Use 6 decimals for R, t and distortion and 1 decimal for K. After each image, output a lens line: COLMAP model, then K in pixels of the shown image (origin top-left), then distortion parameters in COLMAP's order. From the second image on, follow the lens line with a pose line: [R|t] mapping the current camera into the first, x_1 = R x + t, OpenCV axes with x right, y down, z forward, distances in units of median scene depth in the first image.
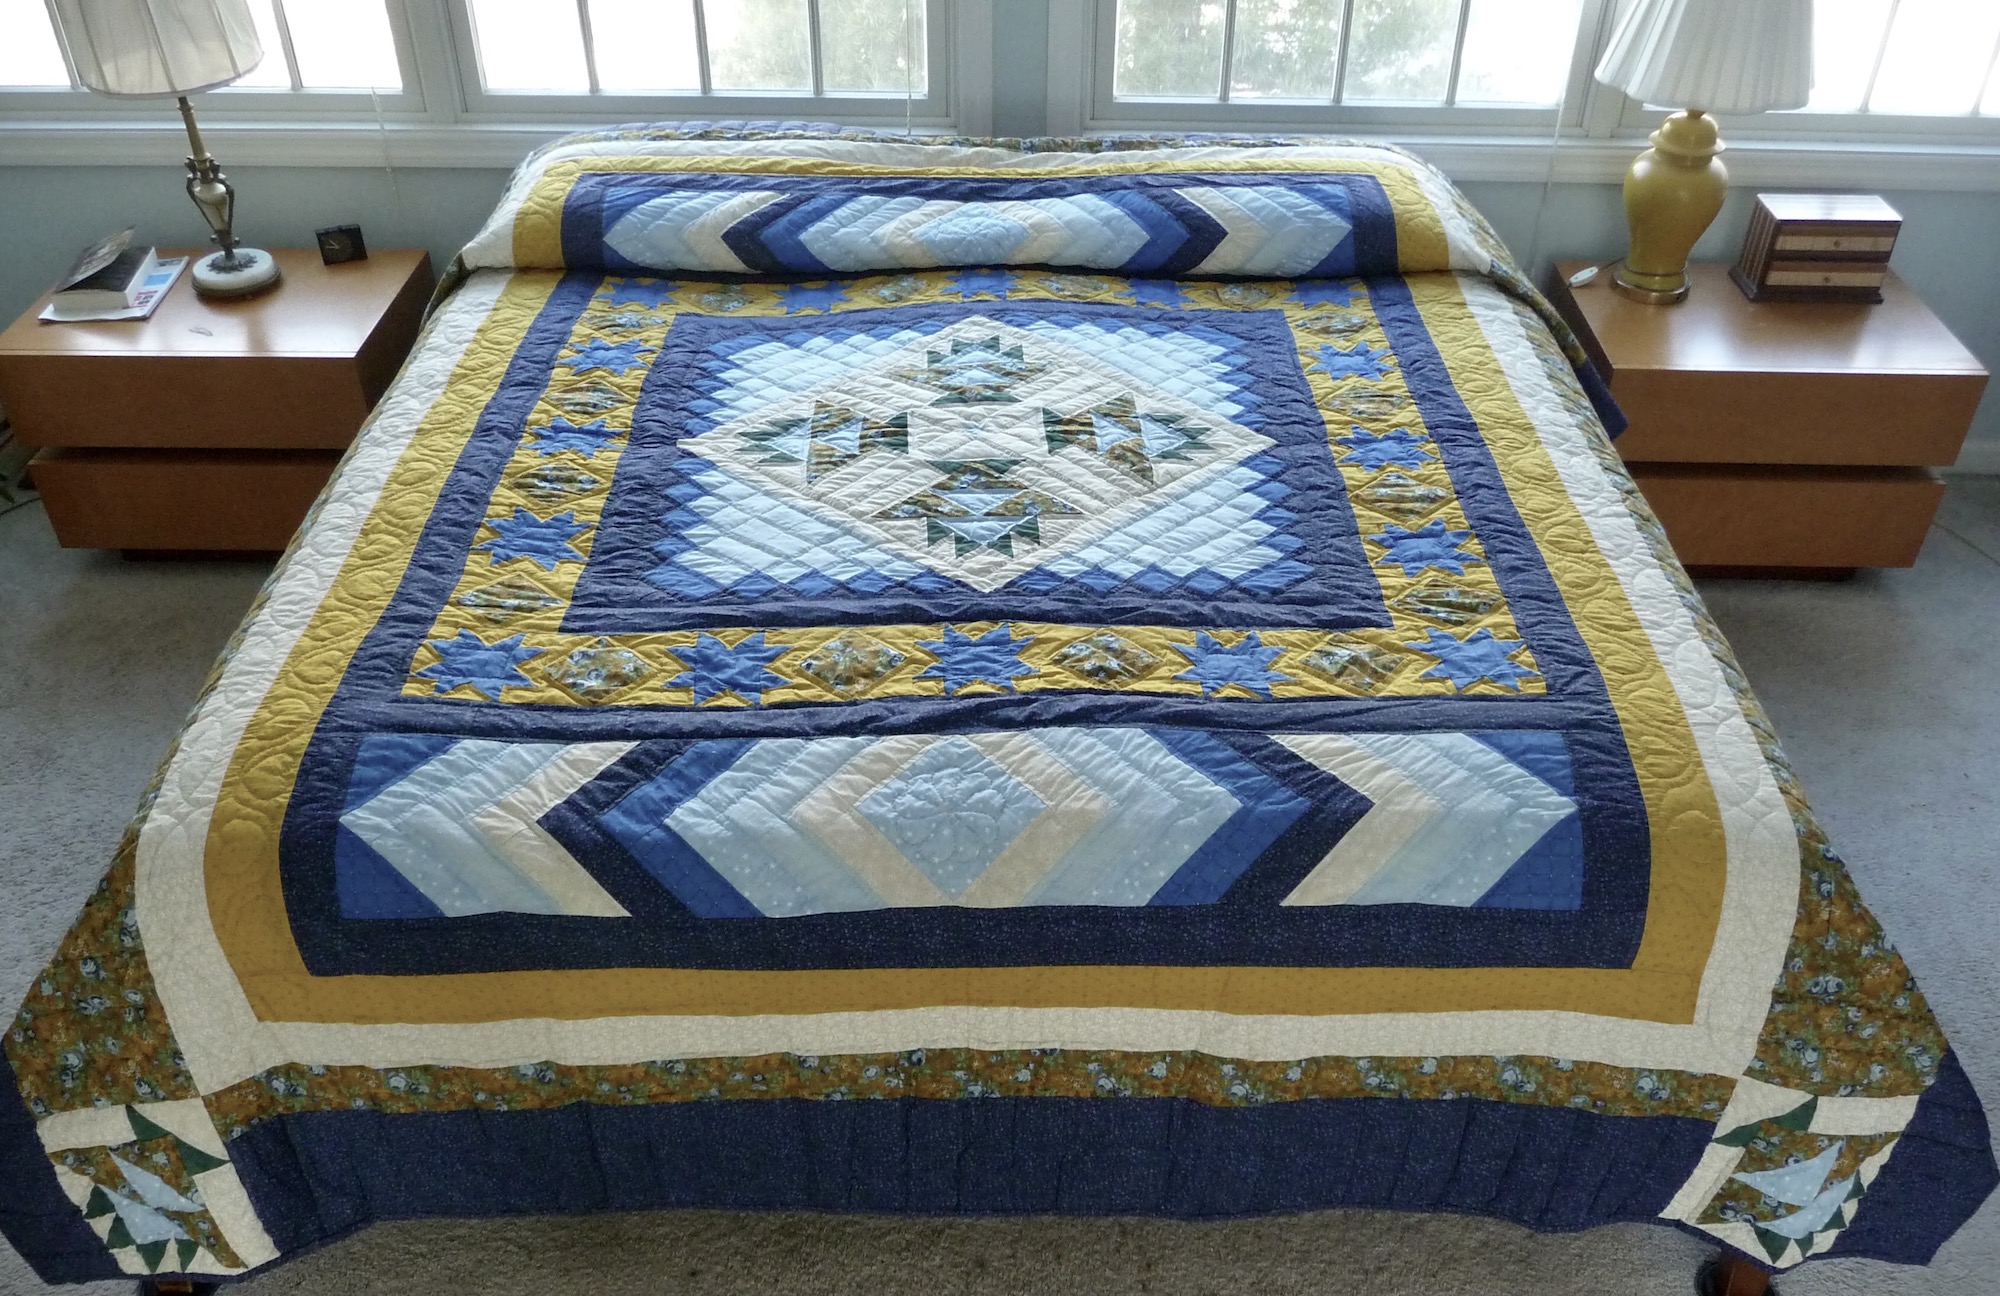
lens RADIAL K [[1624.3, 0, 1005.8], [0, 1624.3, 650.1], [0, 0, 1]] dist [-0.039260, 0.000106]
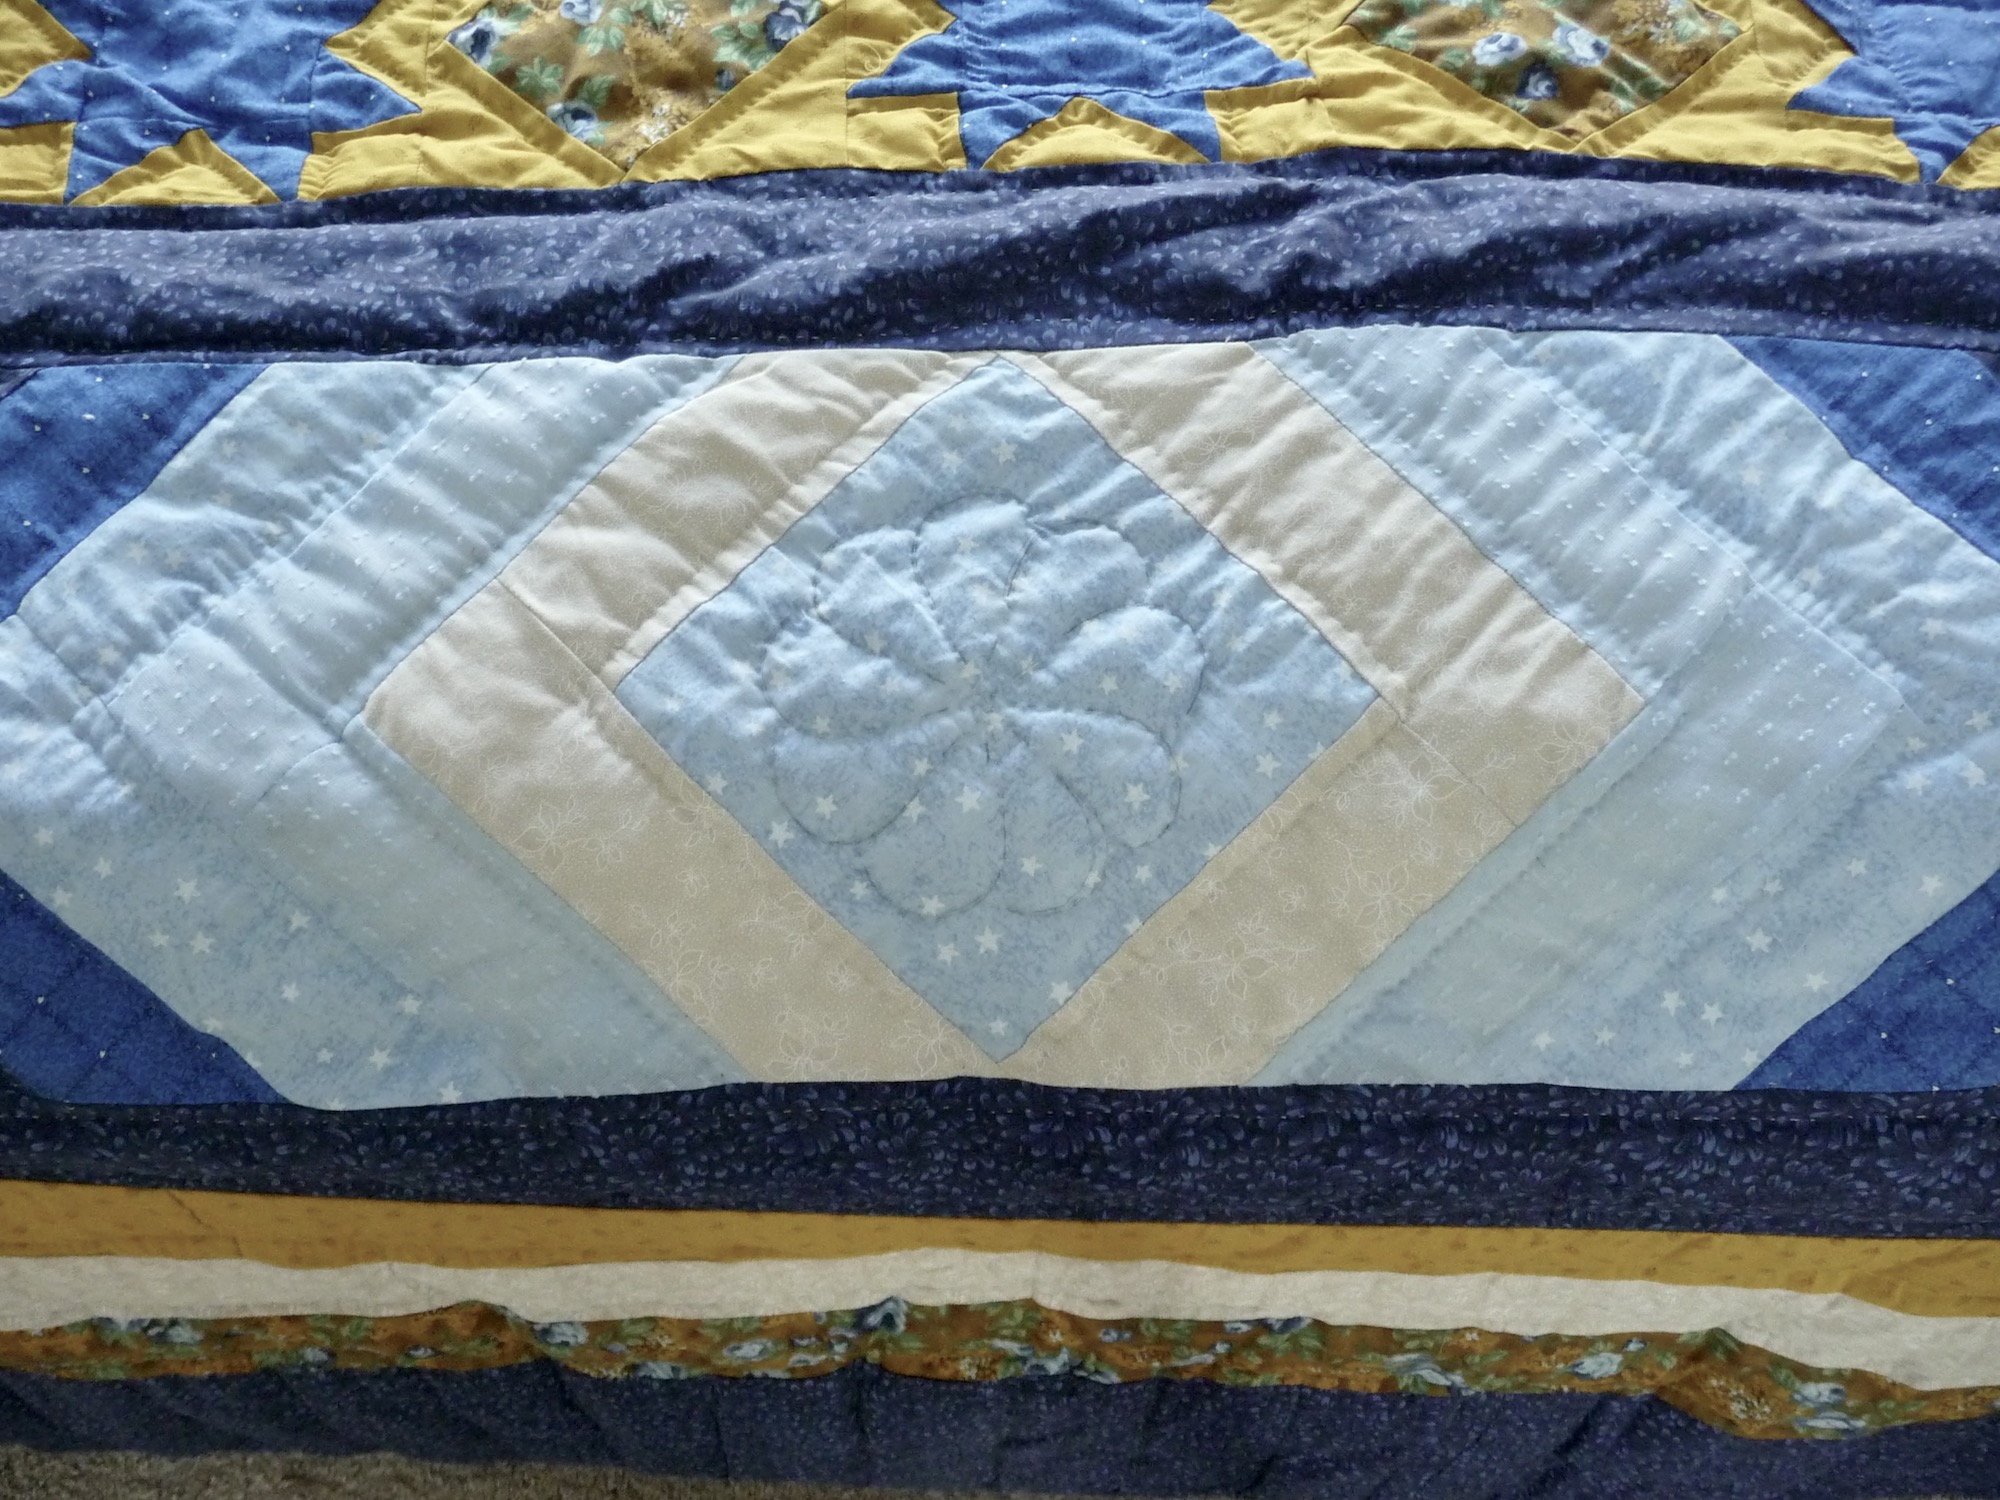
lens RADIAL K [[1690.7, 0, 986.1], [0, 1690.7, 738.4], [0, 0, 1]] dist [-0.056303, 0.063403]
pose [[0.999726, 0.015171, -0.017821, -0.025835], [-0.005731, 0.896965, 0.442065, -0.010242], [0.022692, -0.441842, 0.896806, 0.667653]]
